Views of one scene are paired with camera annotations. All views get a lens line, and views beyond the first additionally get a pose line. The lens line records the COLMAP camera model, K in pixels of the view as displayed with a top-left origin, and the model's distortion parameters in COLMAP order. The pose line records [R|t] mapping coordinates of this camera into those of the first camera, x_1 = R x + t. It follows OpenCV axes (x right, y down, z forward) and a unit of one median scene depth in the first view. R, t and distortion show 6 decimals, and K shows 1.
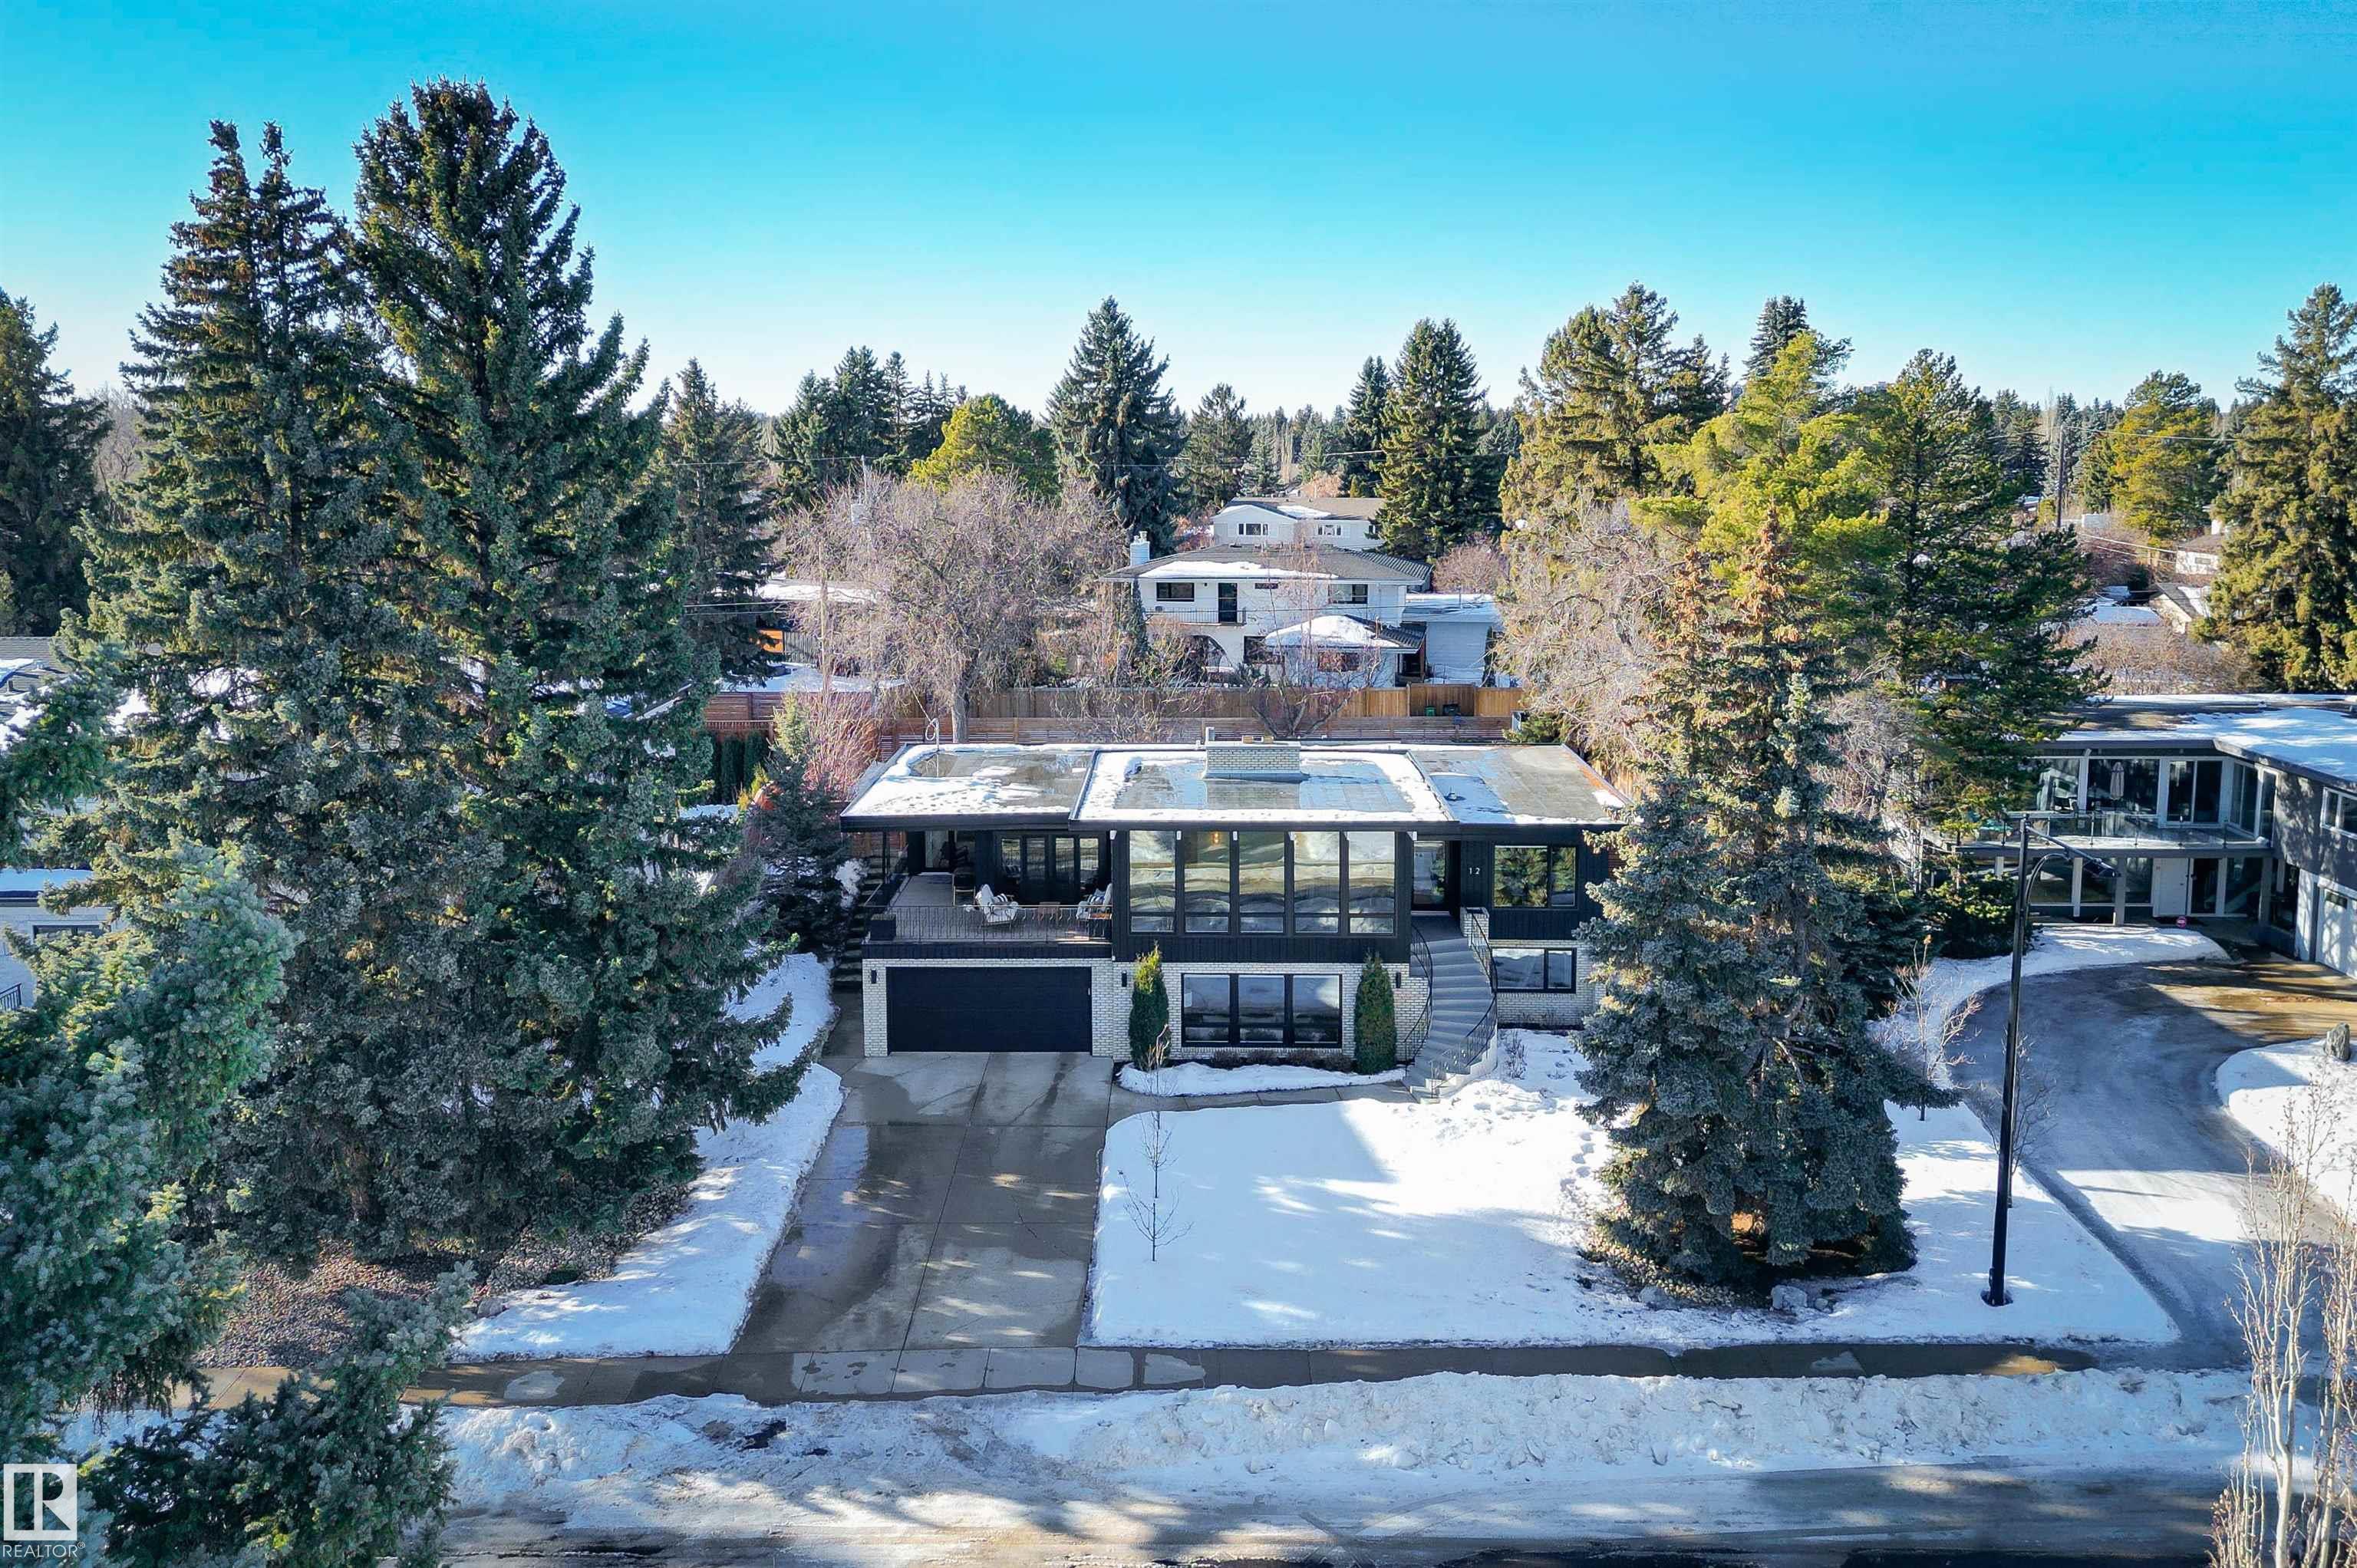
lens RADIAL K [[1879.8, 0, 1174.6], [0, 1879.8, 685.3], [0, 0, 1]] dist [0.093224, -0.098512]
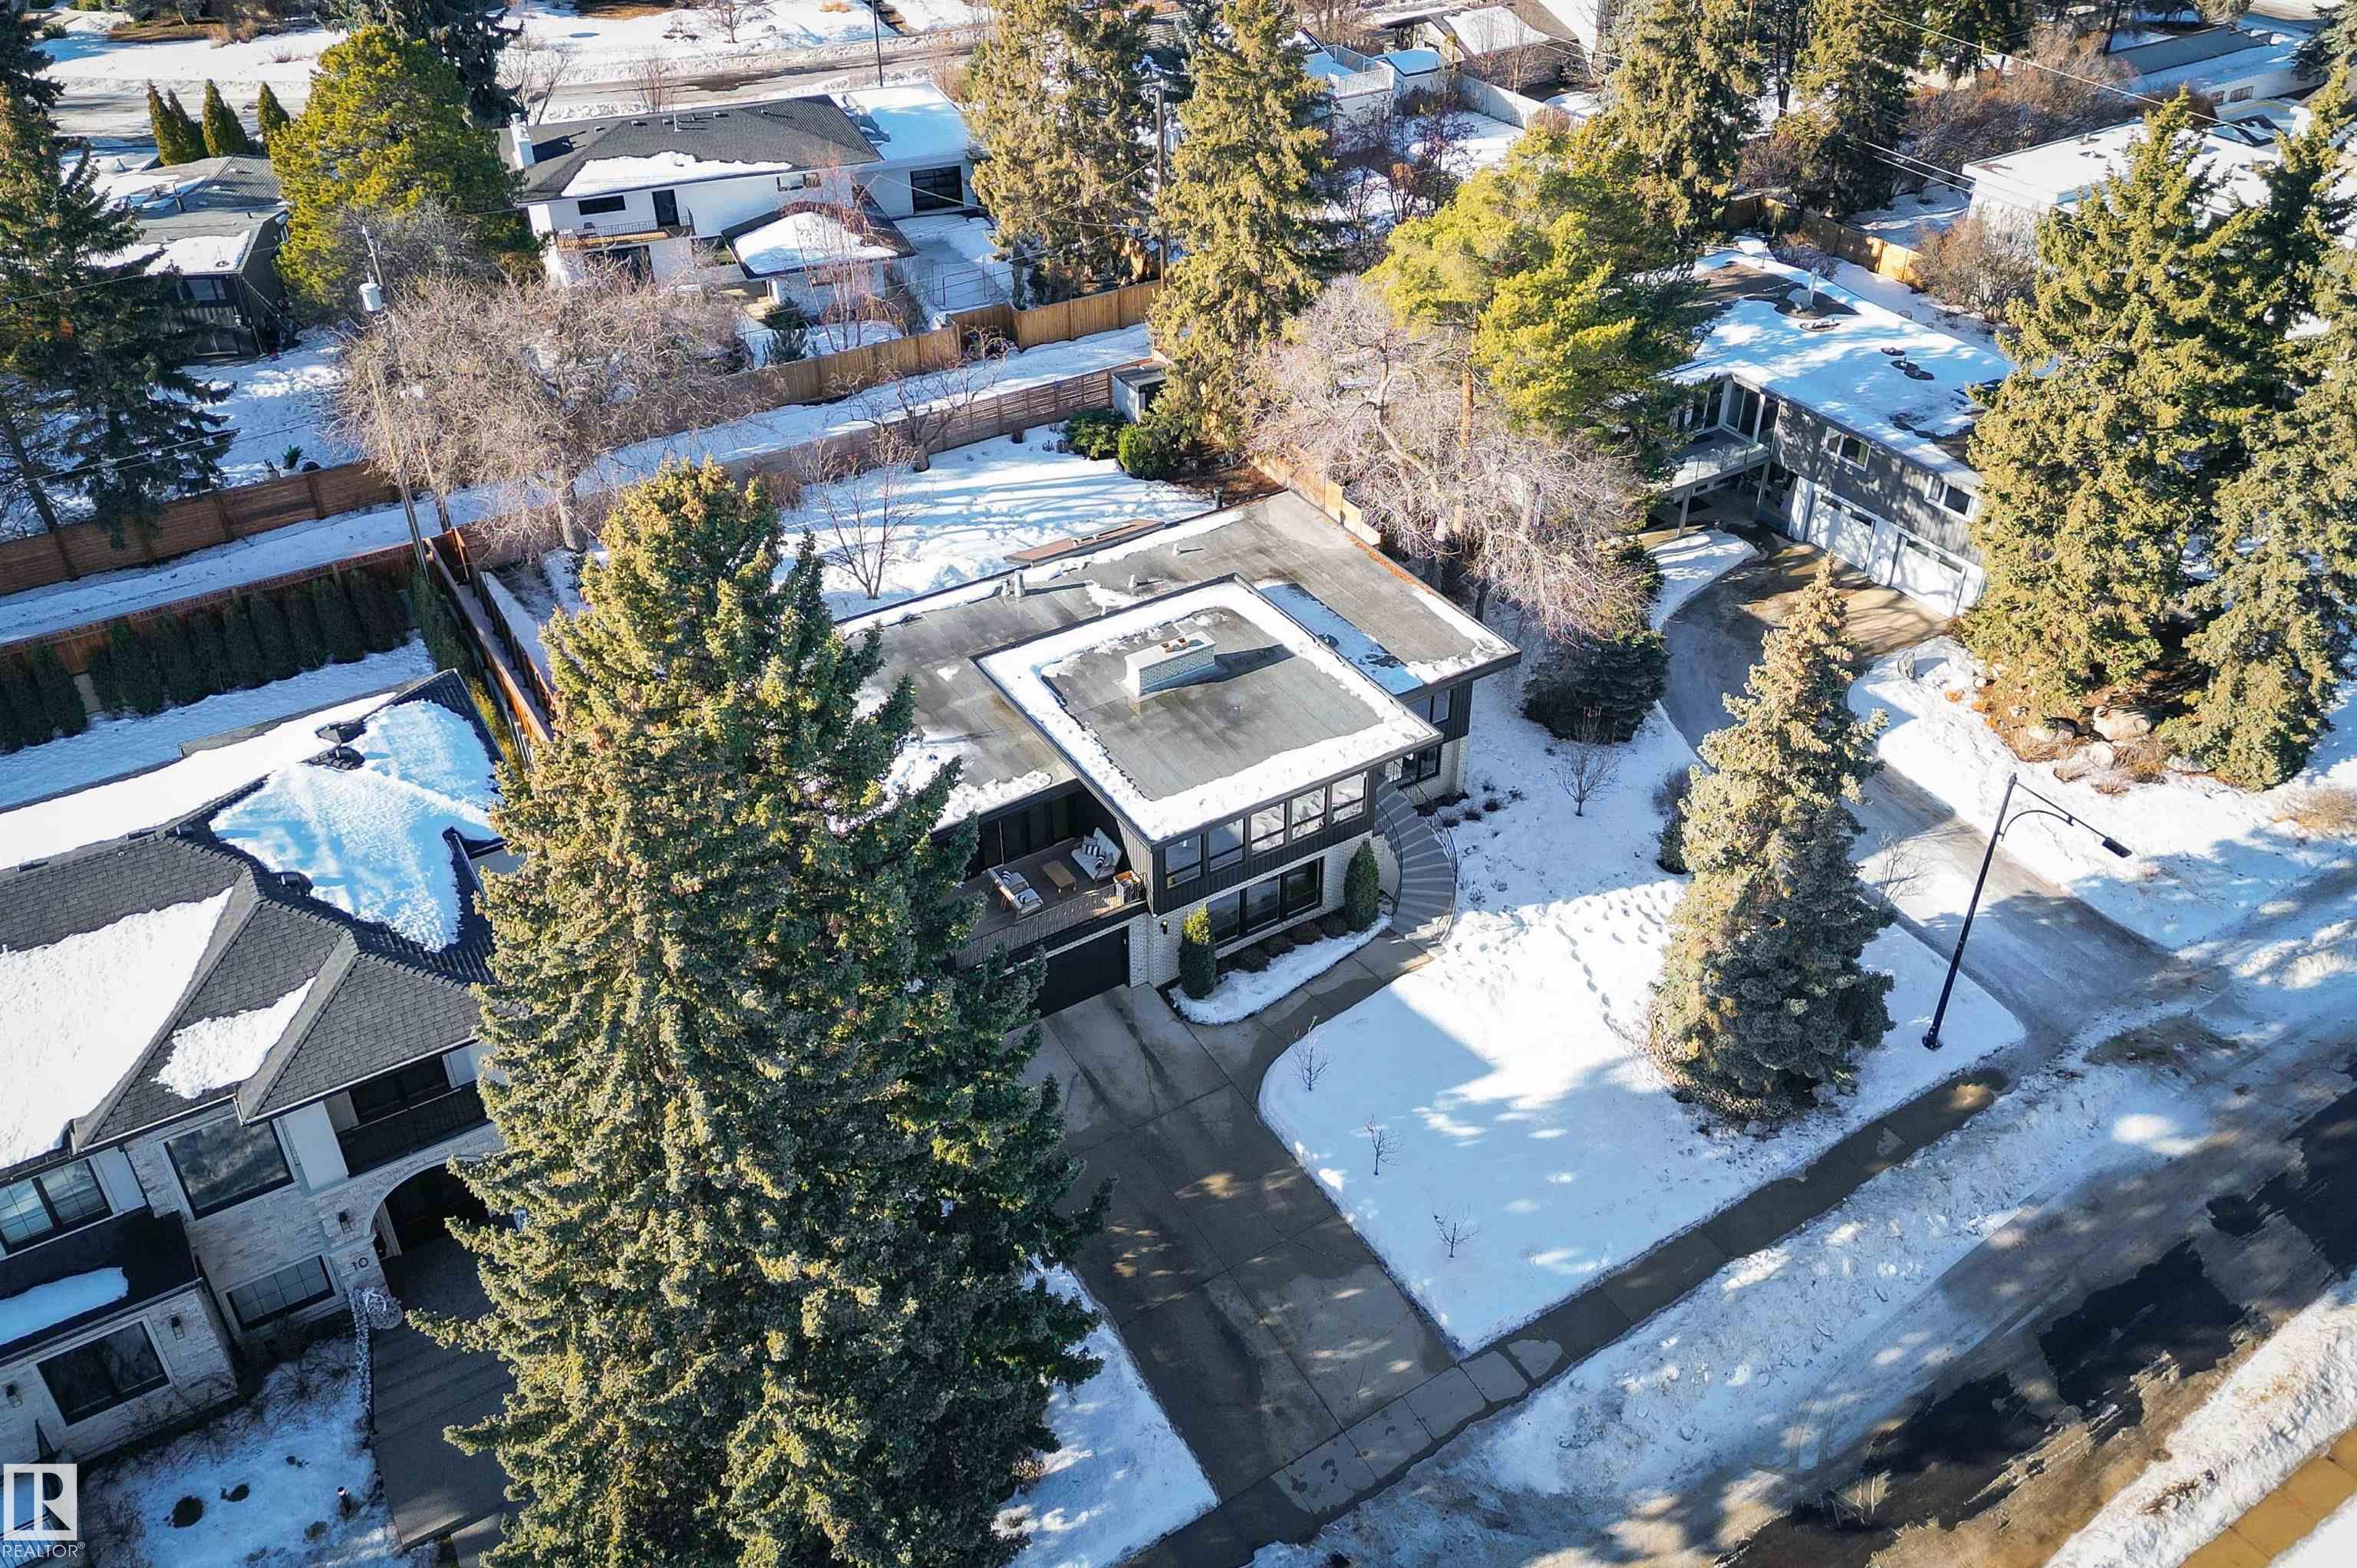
lens RADIAL K [[1845.7, 0, 1200.2], [0, 1845.7, 648.5], [0, 0, 1]] dist [0.081894, -0.068025]
pose [[0.839799, -0.288724, 0.459756, -0.539483], [0.066623, 0.895264, 0.440526, -0.543825], [-0.538793, -0.339323, 0.771078, 0.256614]]
